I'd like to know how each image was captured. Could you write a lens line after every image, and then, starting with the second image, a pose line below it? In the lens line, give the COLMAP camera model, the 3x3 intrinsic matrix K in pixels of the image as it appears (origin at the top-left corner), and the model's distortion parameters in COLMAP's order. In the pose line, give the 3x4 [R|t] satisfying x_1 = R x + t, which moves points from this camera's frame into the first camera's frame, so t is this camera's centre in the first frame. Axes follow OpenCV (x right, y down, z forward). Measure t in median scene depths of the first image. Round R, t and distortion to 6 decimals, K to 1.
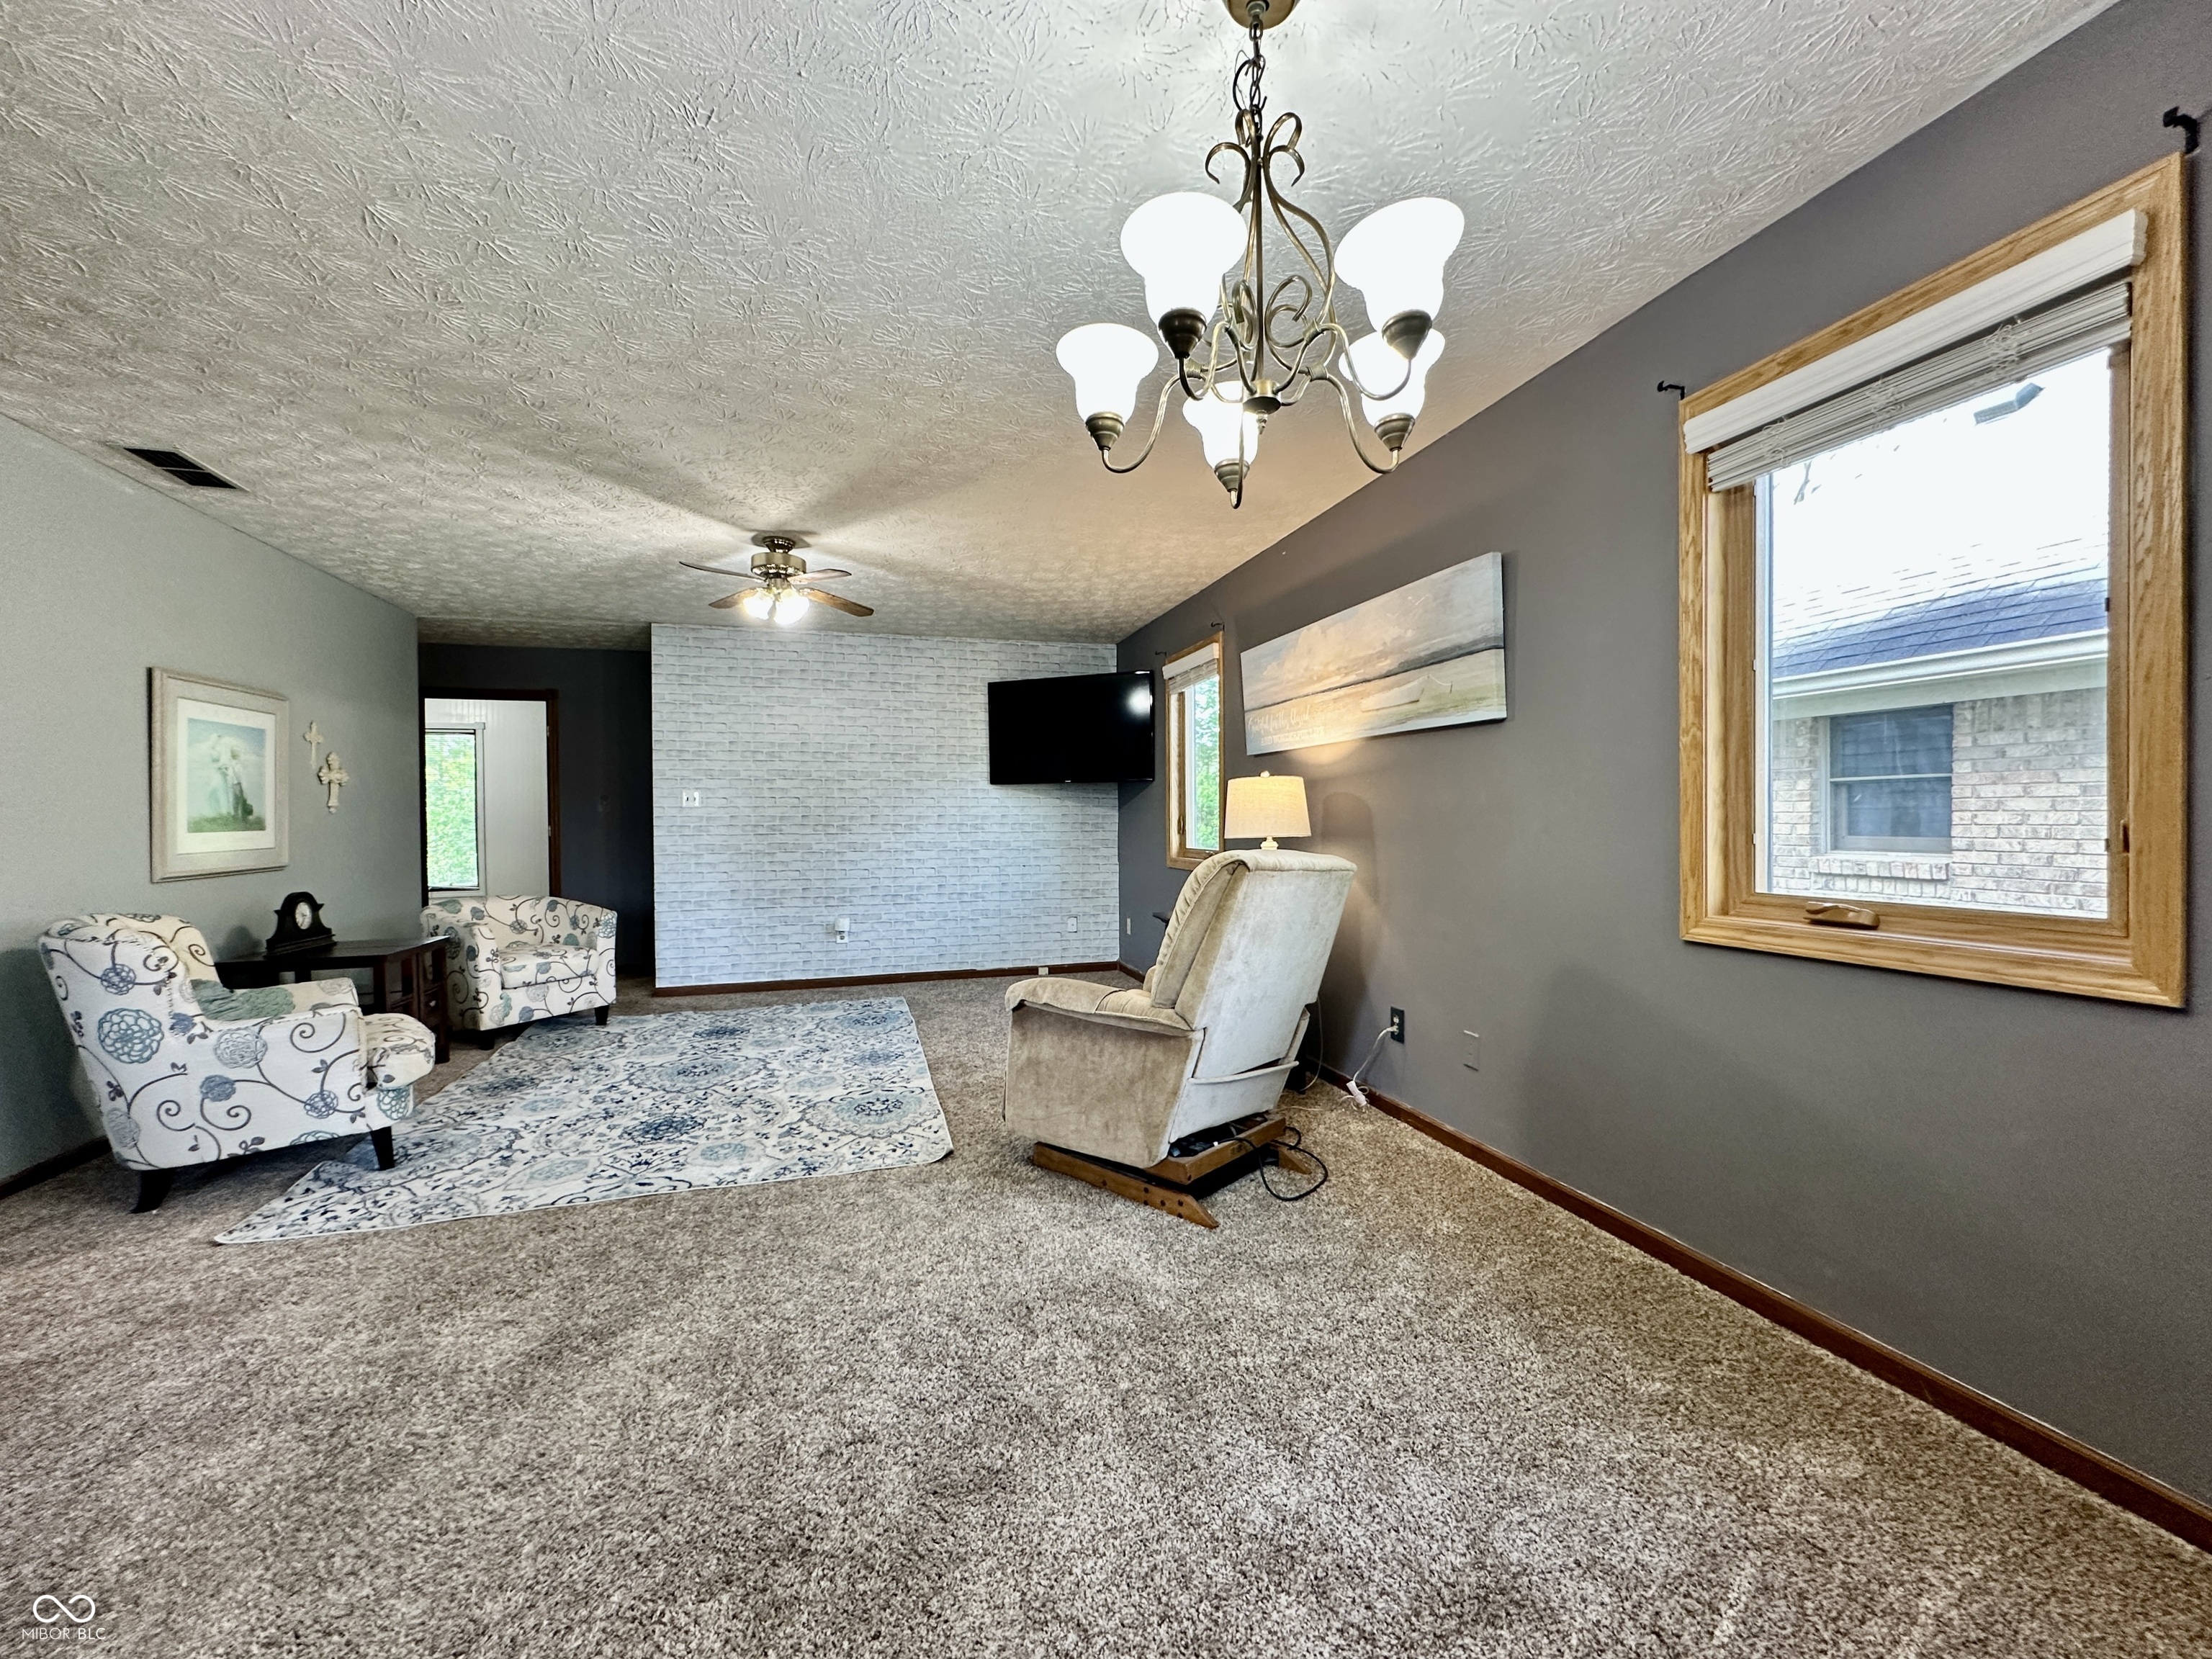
lens RADIAL K [[899.9, 0, 1106.0], [0, 899.9, 829.5], [0, 0, 1]] dist [-0.000128, -0.000277]
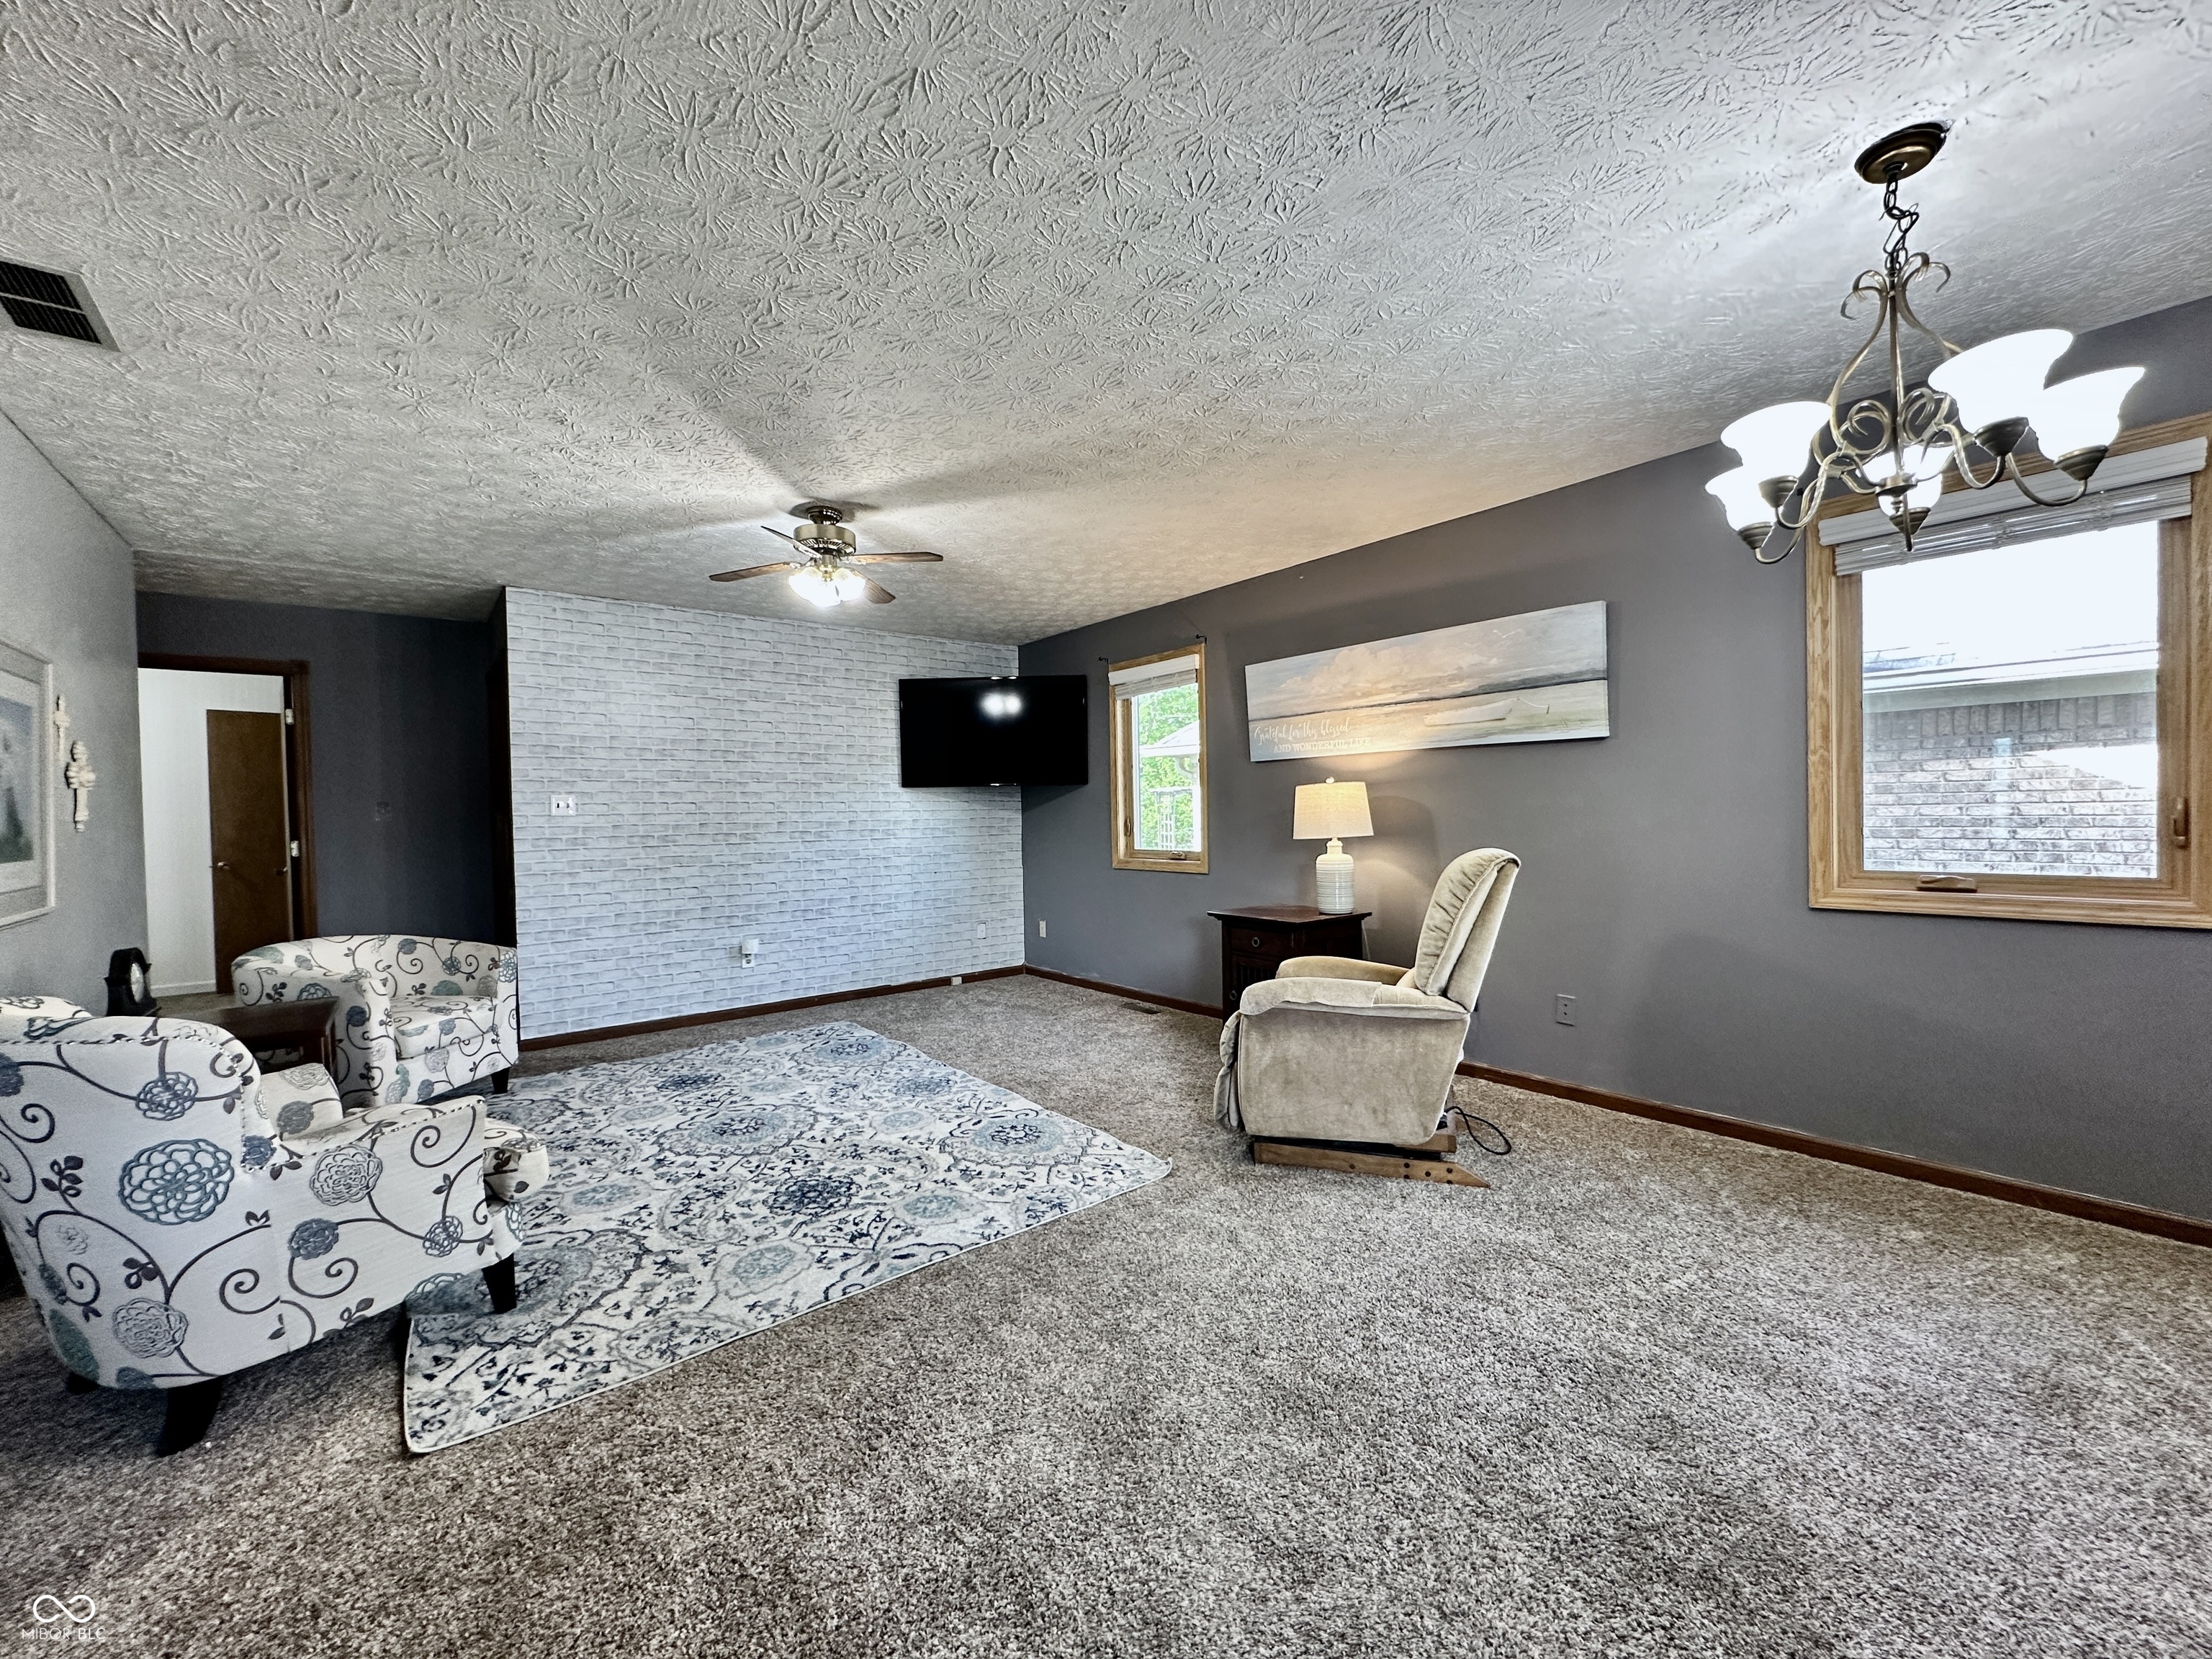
lens RADIAL K [[883.1, 0, 1106.7], [0, 883.1, 828.3], [0, 0, 1]] dist [-0.001237, 0.000180]
pose [[0.924397, -0.017543, 0.381028, -0.531392], [0.017874, 0.999837, 0.002672, -0.011109], [-0.381013, 0.004340, 0.924559, 0.118450]]
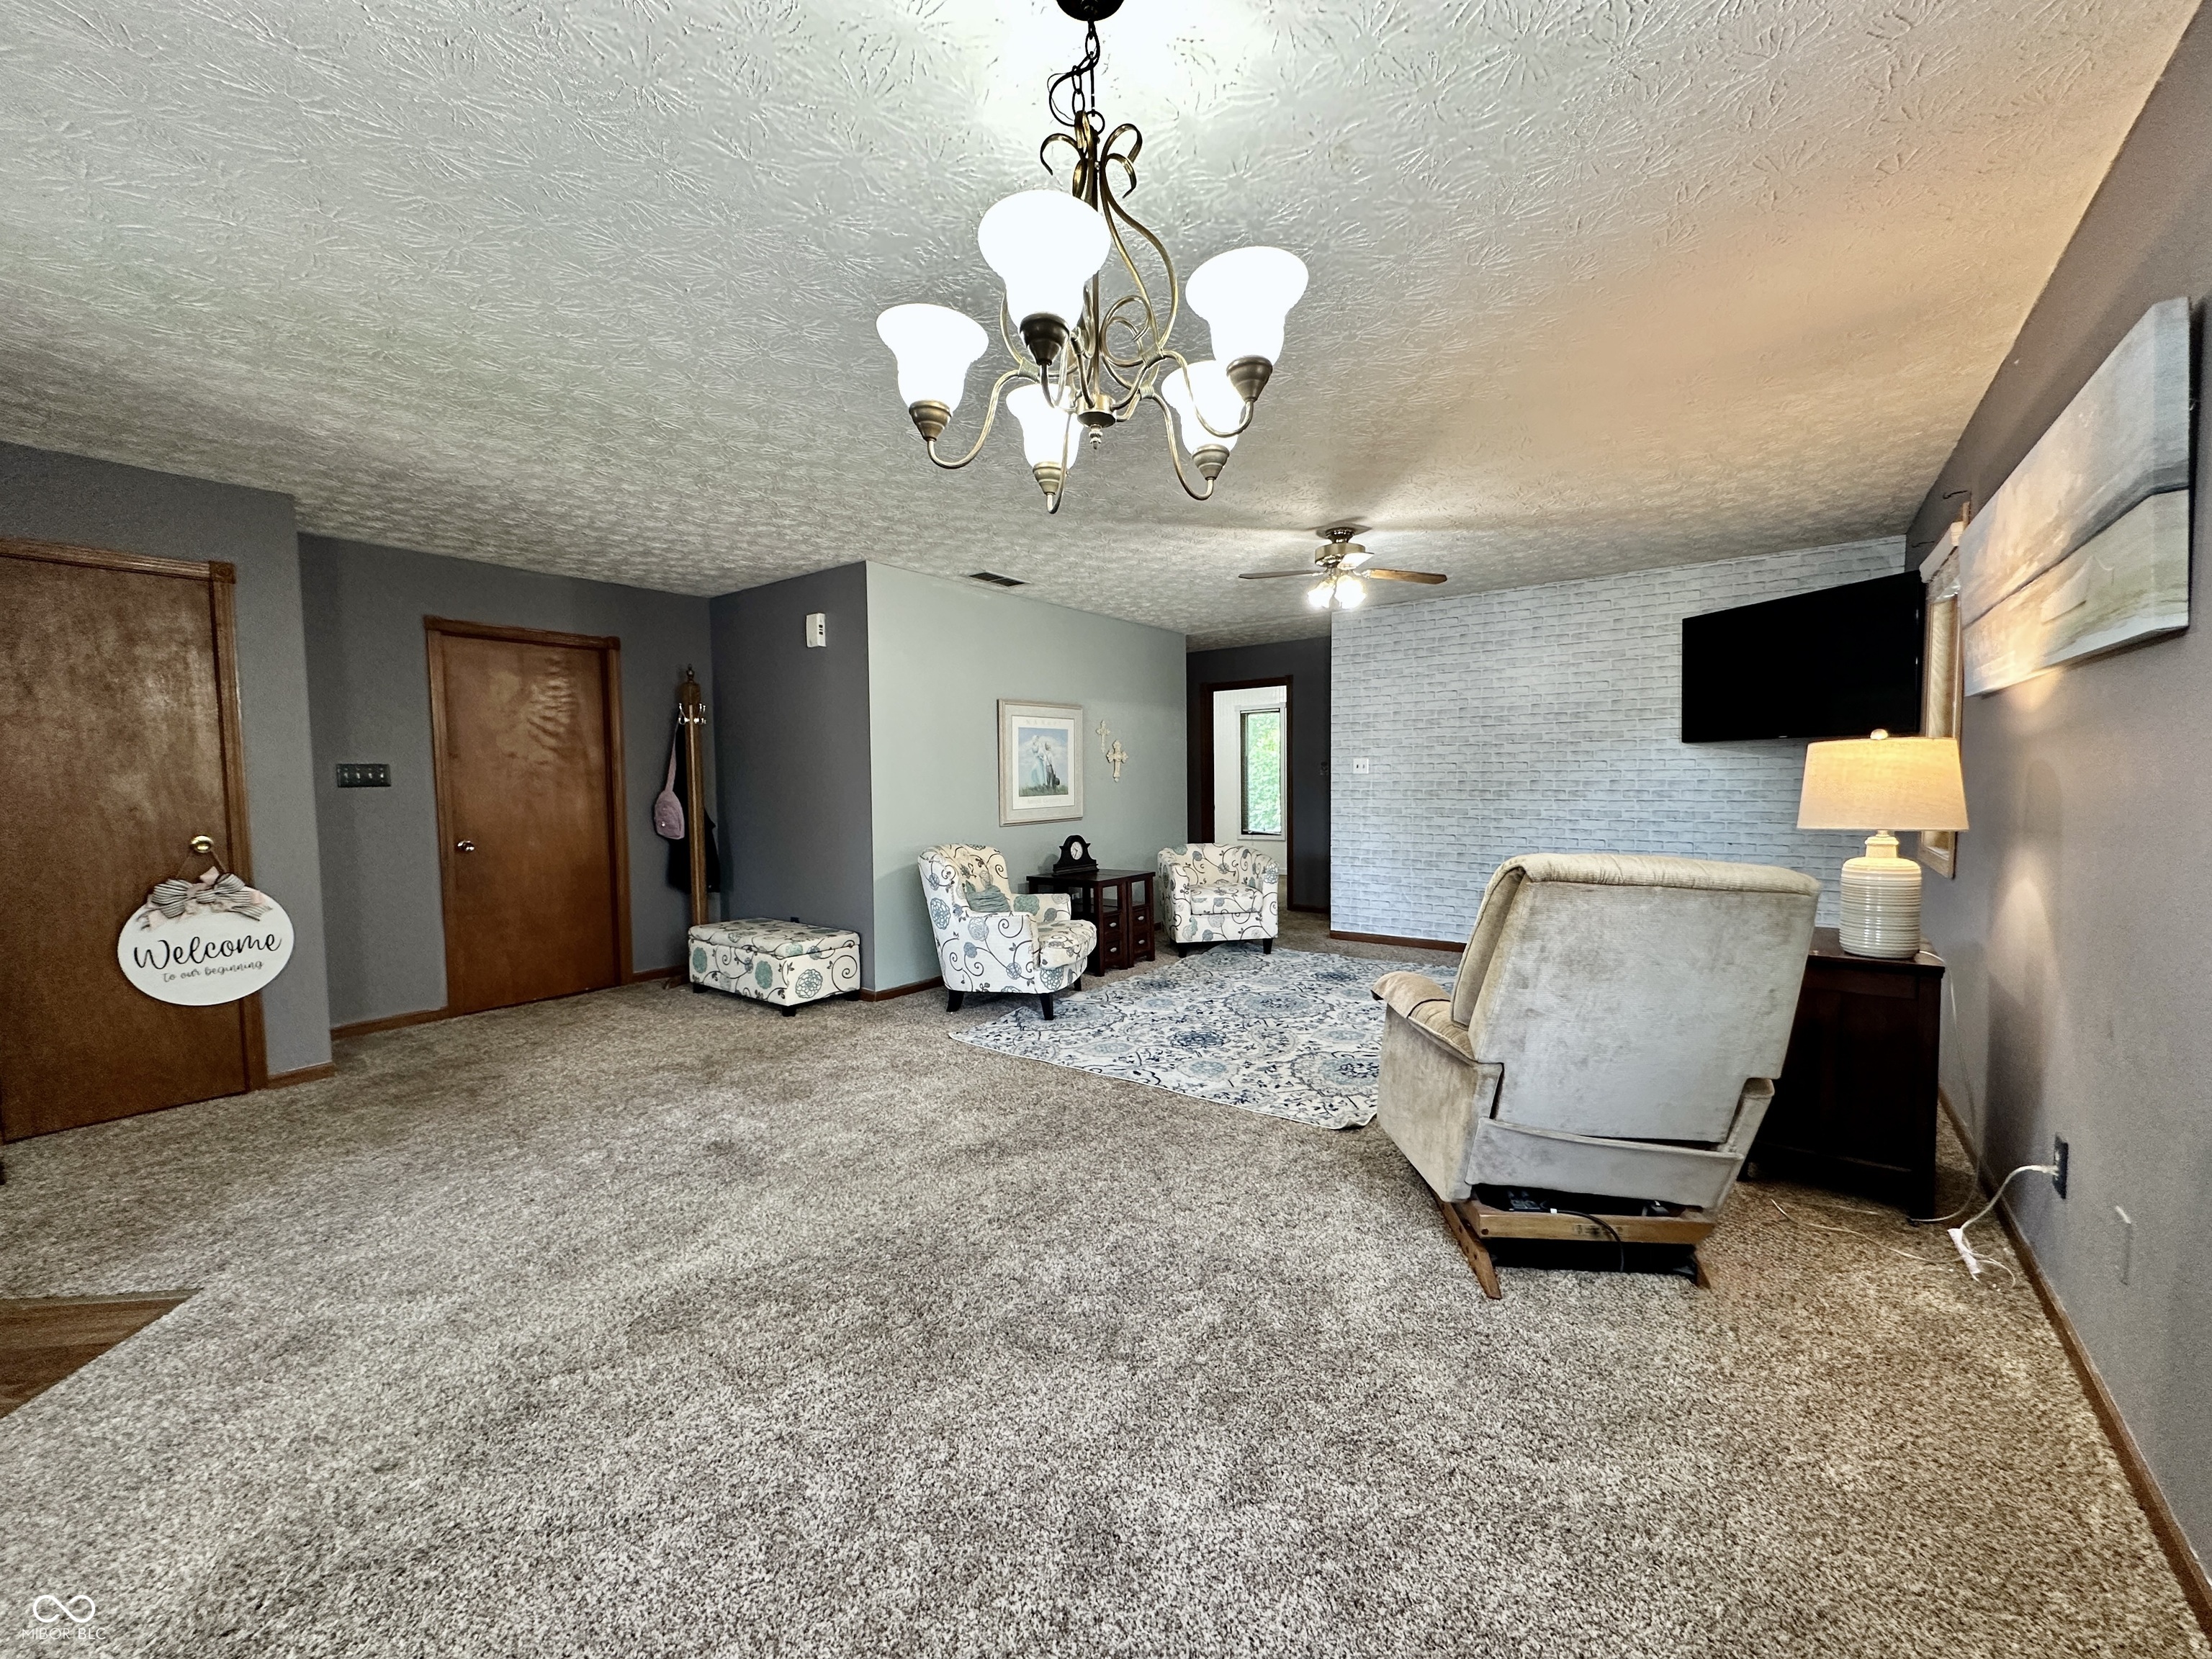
lens RADIAL K [[883.1, 0, 1106.7], [0, 883.1, 828.3], [0, 0, 1]] dist [-0.001237, 0.000180]
pose [[0.593186, 0.045726, -0.803766, 0.399309], [-0.001395, 0.998443, 0.055772, -0.030404], [0.805064, -0.031962, 0.592326, 0.169904]]
